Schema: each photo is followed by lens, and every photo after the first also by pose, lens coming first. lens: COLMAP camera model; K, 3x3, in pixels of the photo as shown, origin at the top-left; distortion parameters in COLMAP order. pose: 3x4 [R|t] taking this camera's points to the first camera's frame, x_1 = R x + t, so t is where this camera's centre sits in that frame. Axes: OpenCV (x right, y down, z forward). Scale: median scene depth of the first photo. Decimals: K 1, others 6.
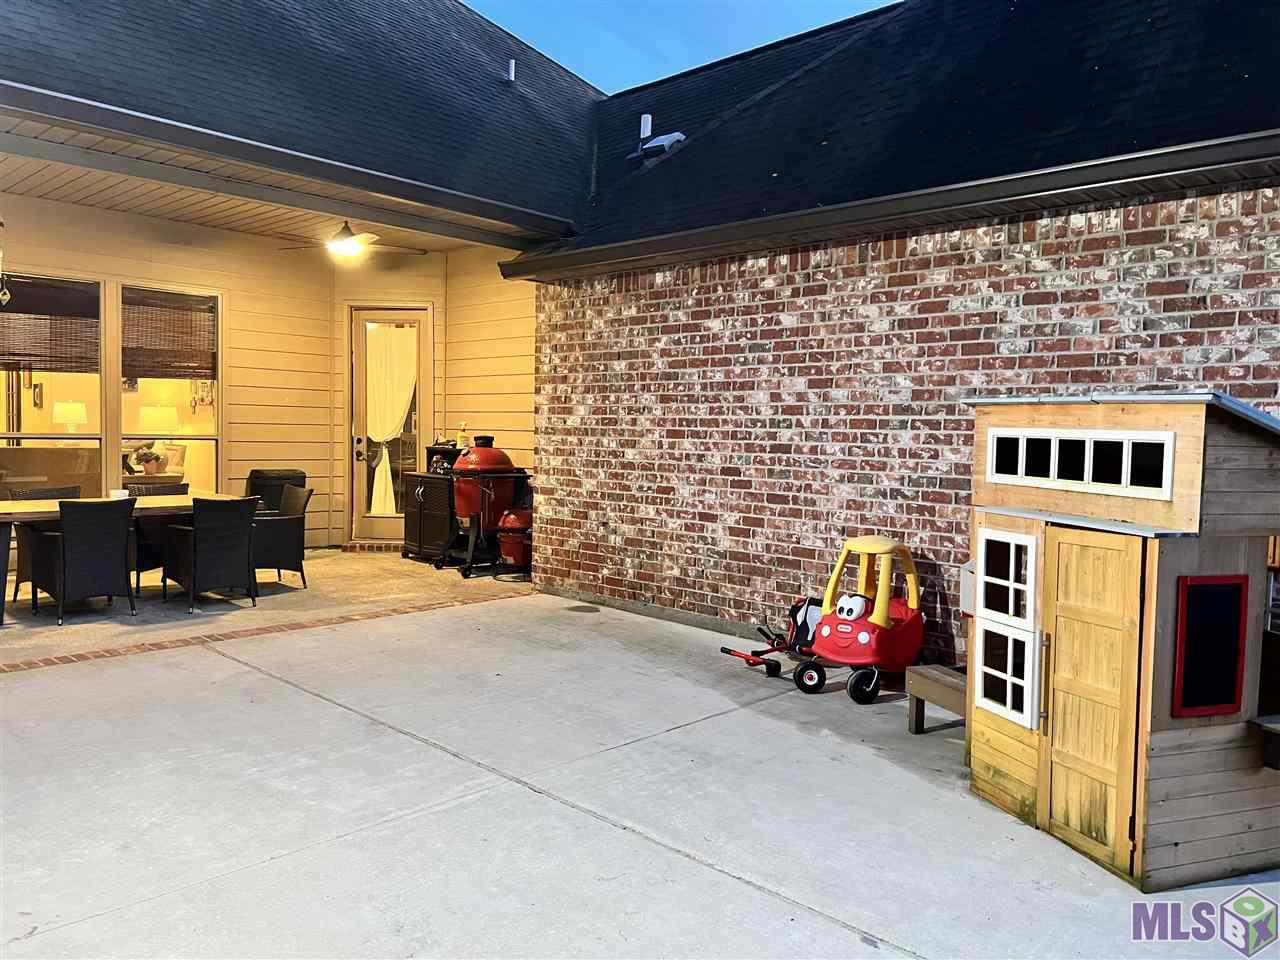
lens RADIAL K [[961.7, 0, 638.4], [0, 961.7, 477.4], [0, 0, 1]] dist [0.111384, -0.177920]
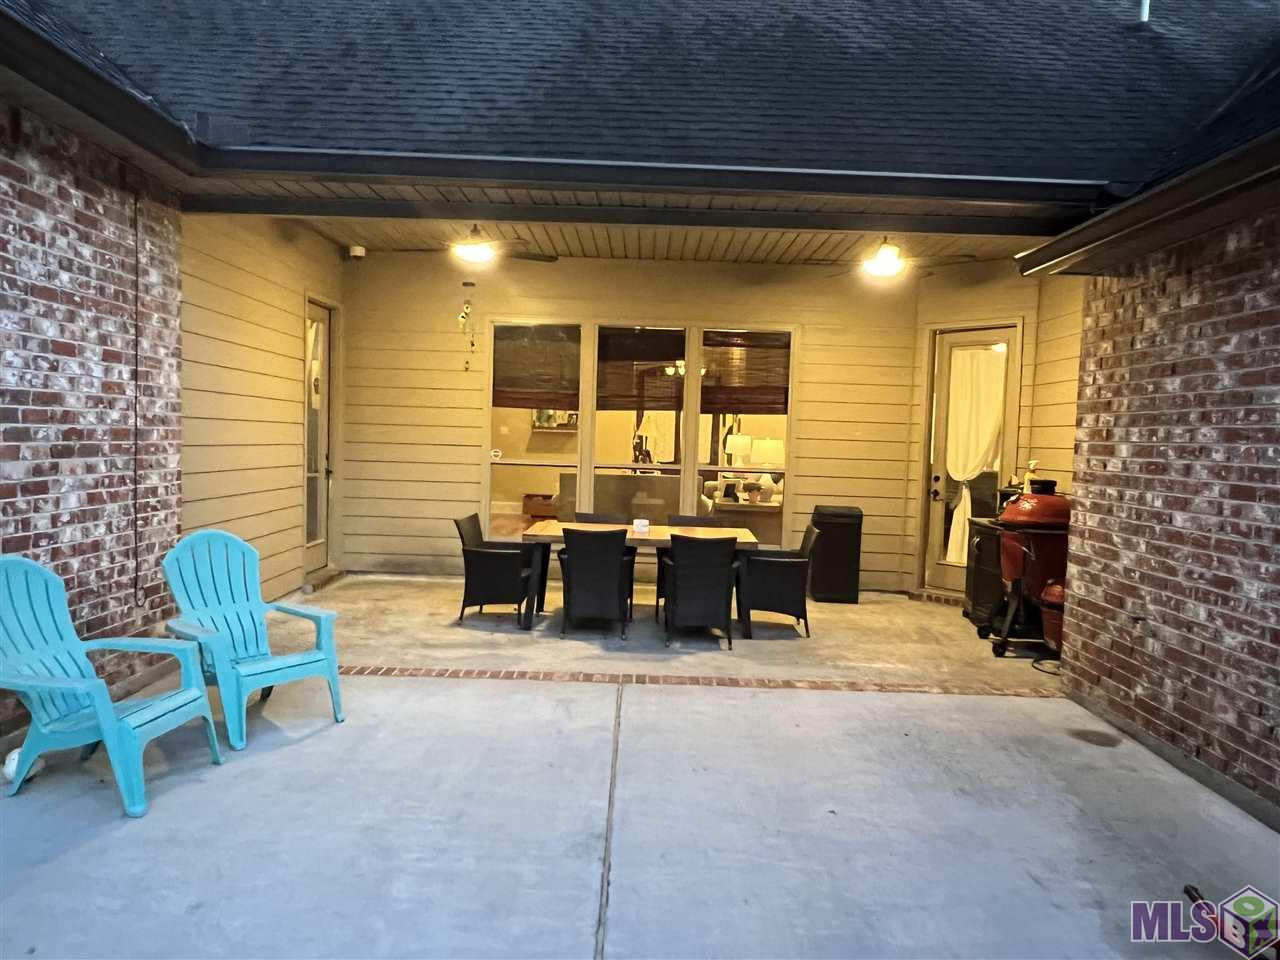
lens RADIAL K [[899.8, 0, 628.0], [0, 899.8, 488.7], [0, 0, 1]] dist [0.000619, -0.006585]
pose [[0.679198, 0.045791, -0.732525, 0.177642], [-0.054866, 0.998427, 0.011541, -0.030729], [0.731901, 0.032352, 0.680642, 0.305046]]
